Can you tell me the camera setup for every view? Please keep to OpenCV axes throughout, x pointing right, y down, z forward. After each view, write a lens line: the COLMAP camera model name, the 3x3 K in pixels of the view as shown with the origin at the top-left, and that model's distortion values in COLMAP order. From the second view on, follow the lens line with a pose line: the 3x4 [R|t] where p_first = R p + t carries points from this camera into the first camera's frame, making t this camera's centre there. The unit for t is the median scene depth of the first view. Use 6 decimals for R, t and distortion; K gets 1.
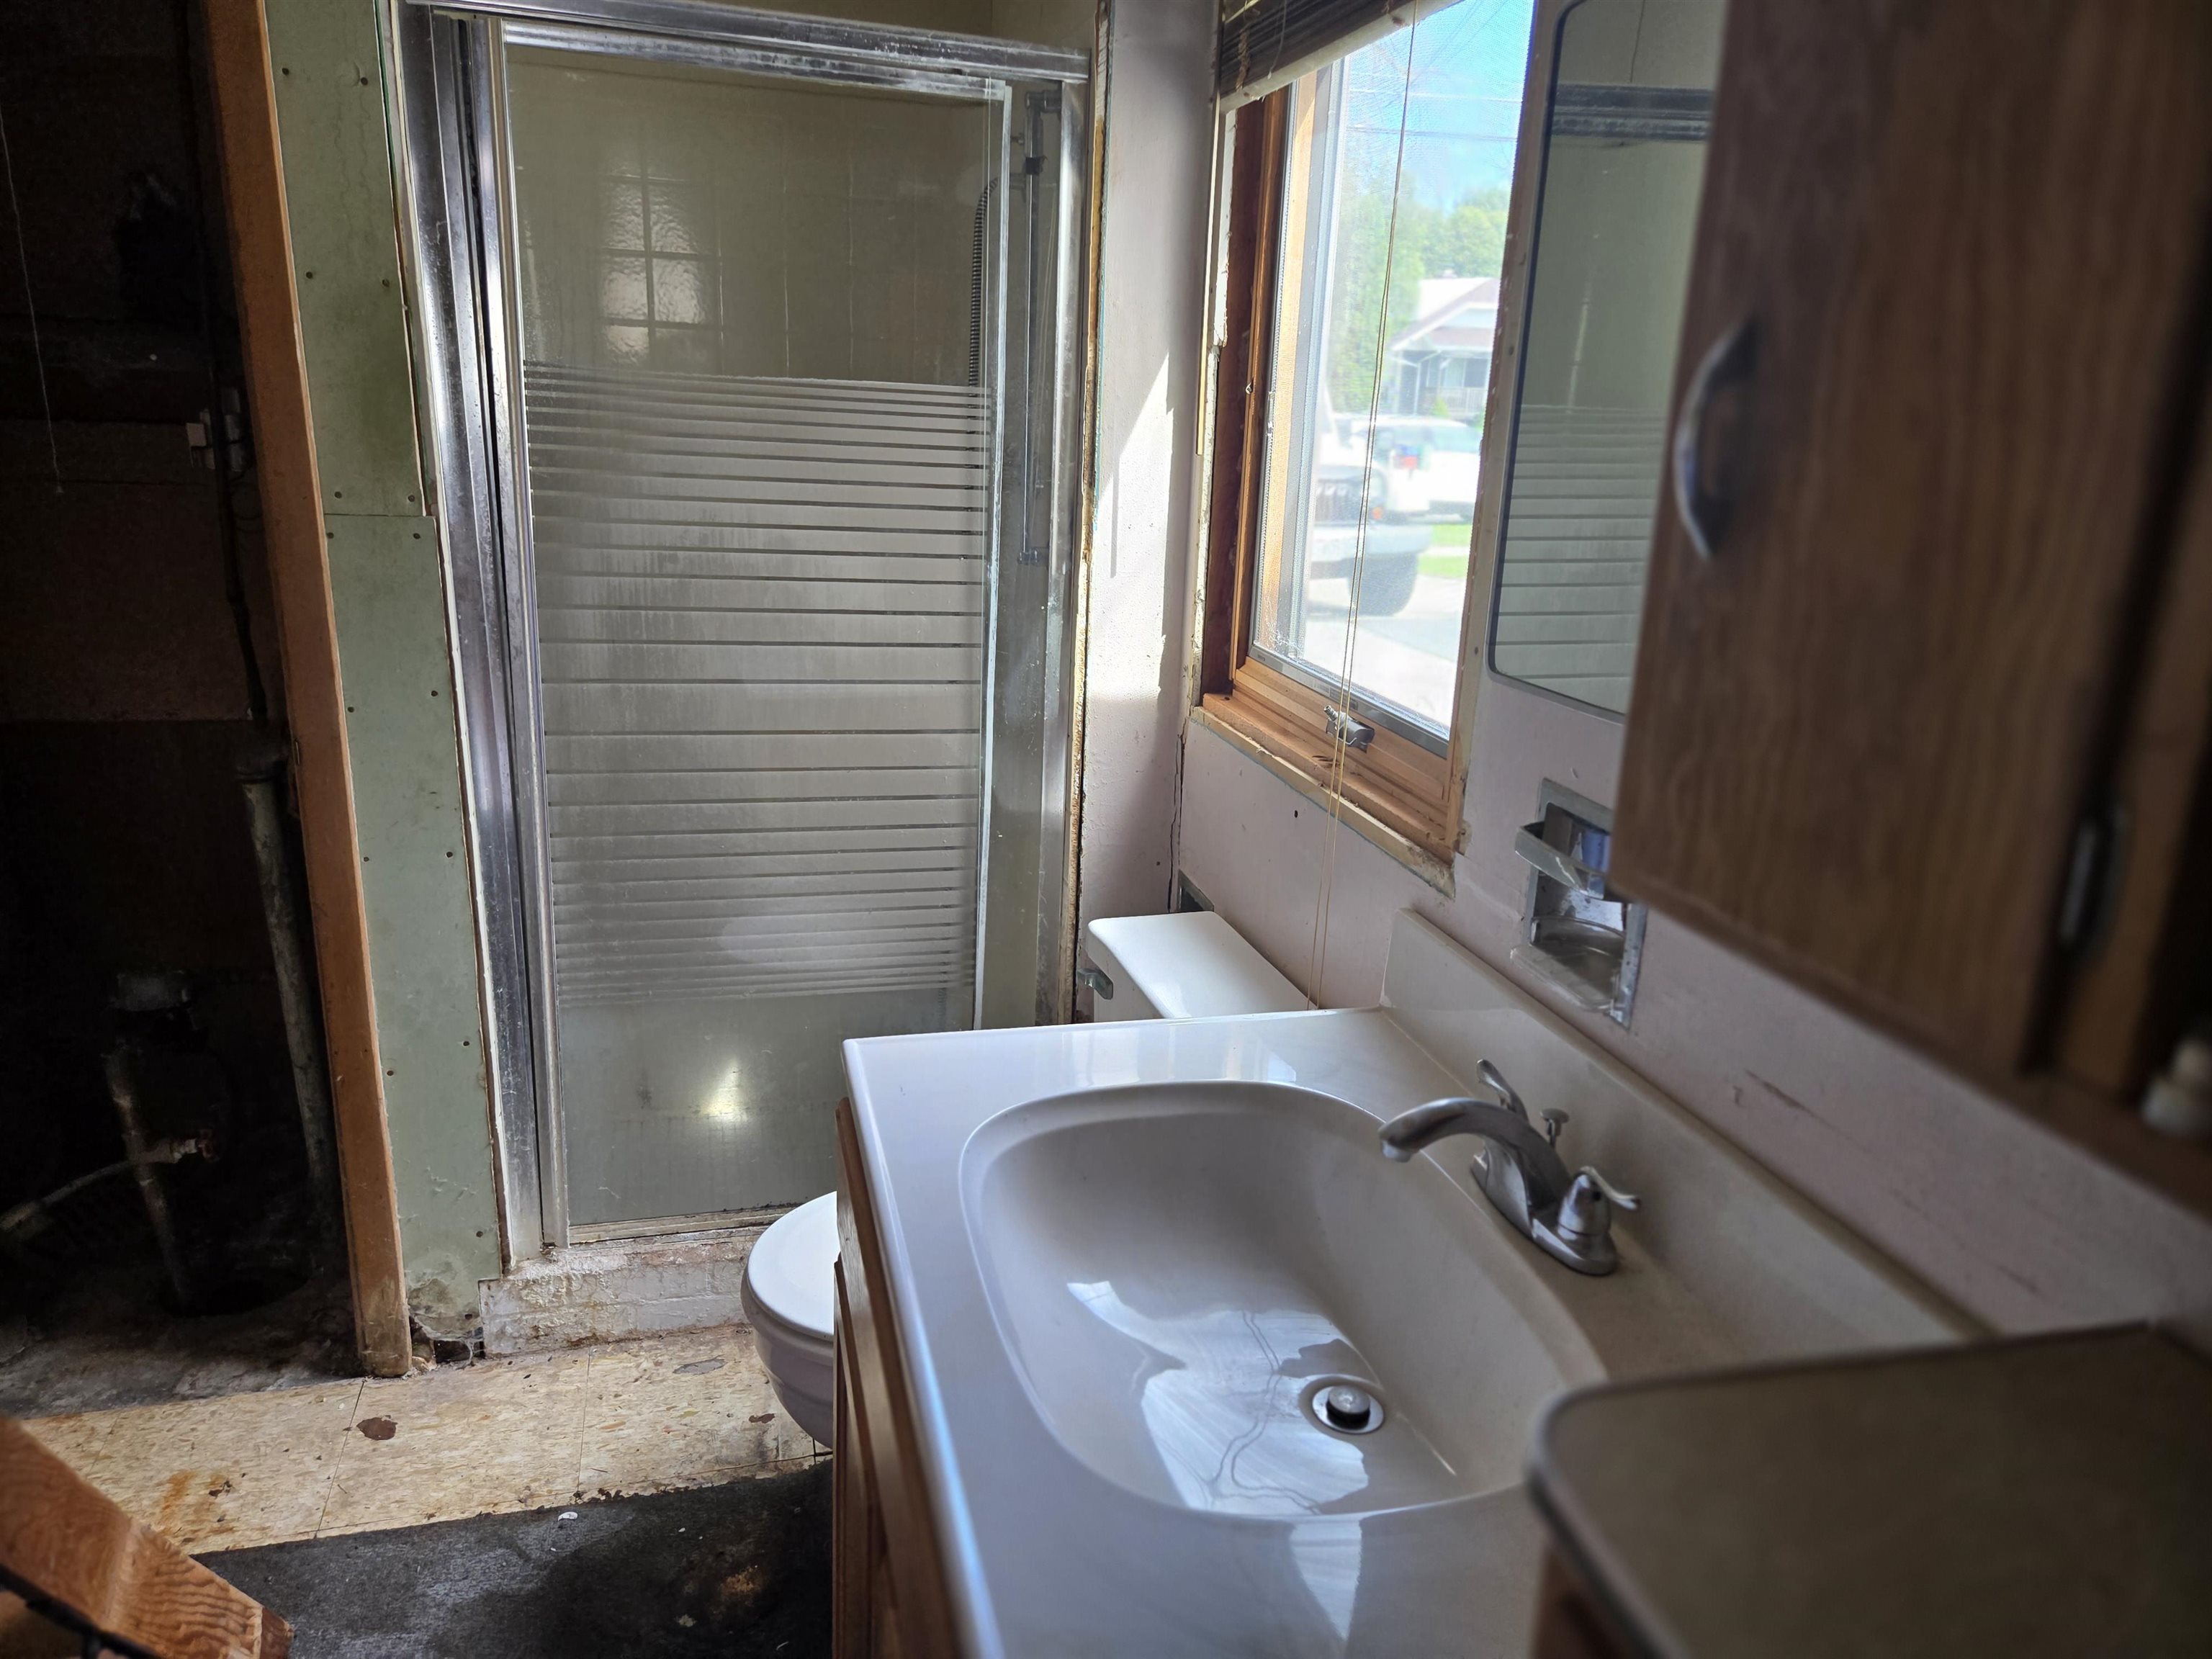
lens RADIAL K [[1476.3, 0, 1088.1], [0, 1476.3, 838.6], [0, 0, 1]] dist [0.052360, -0.032588]
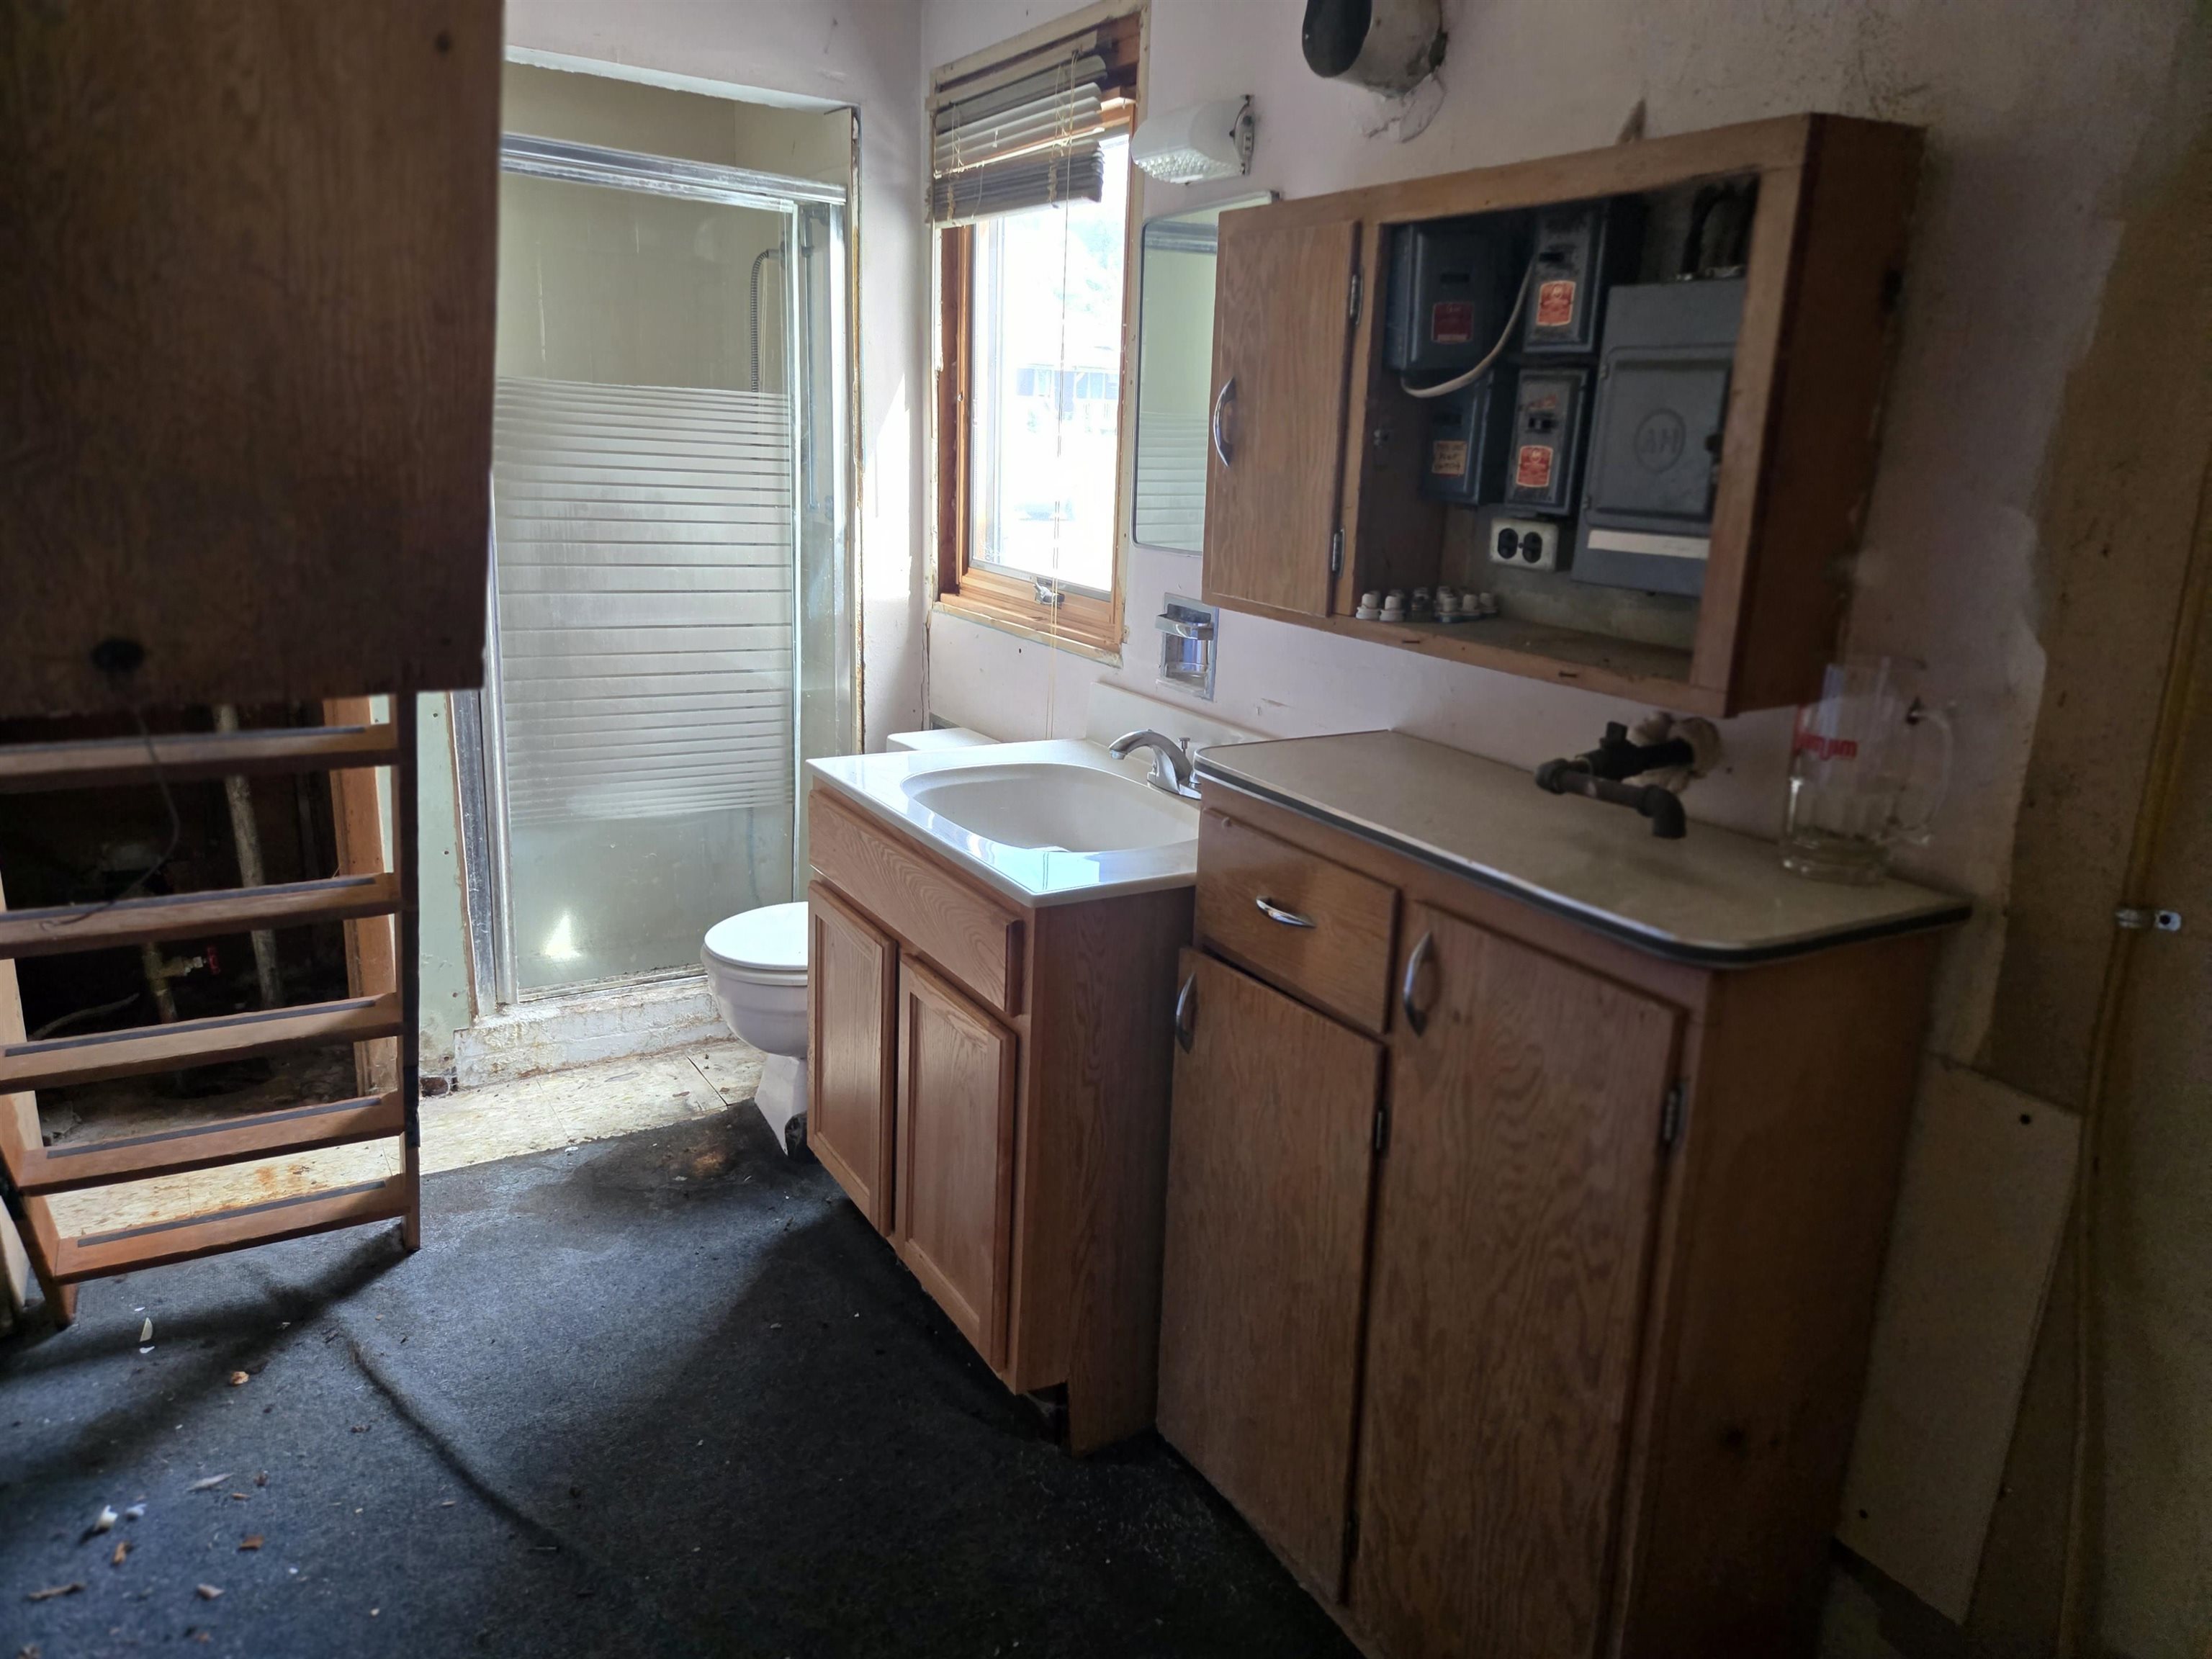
lens RADIAL K [[1476.3, 0, 1123.5], [0, 1476.3, 822.5], [0, 0, 1]] dist [0.052360, -0.032588]
pose [[0.952523, -0.075610, 0.294929, -0.222264], [0.079635, 0.996823, -0.001643, 0.164432], [-0.293867, 0.025052, 0.955518, -0.549991]]
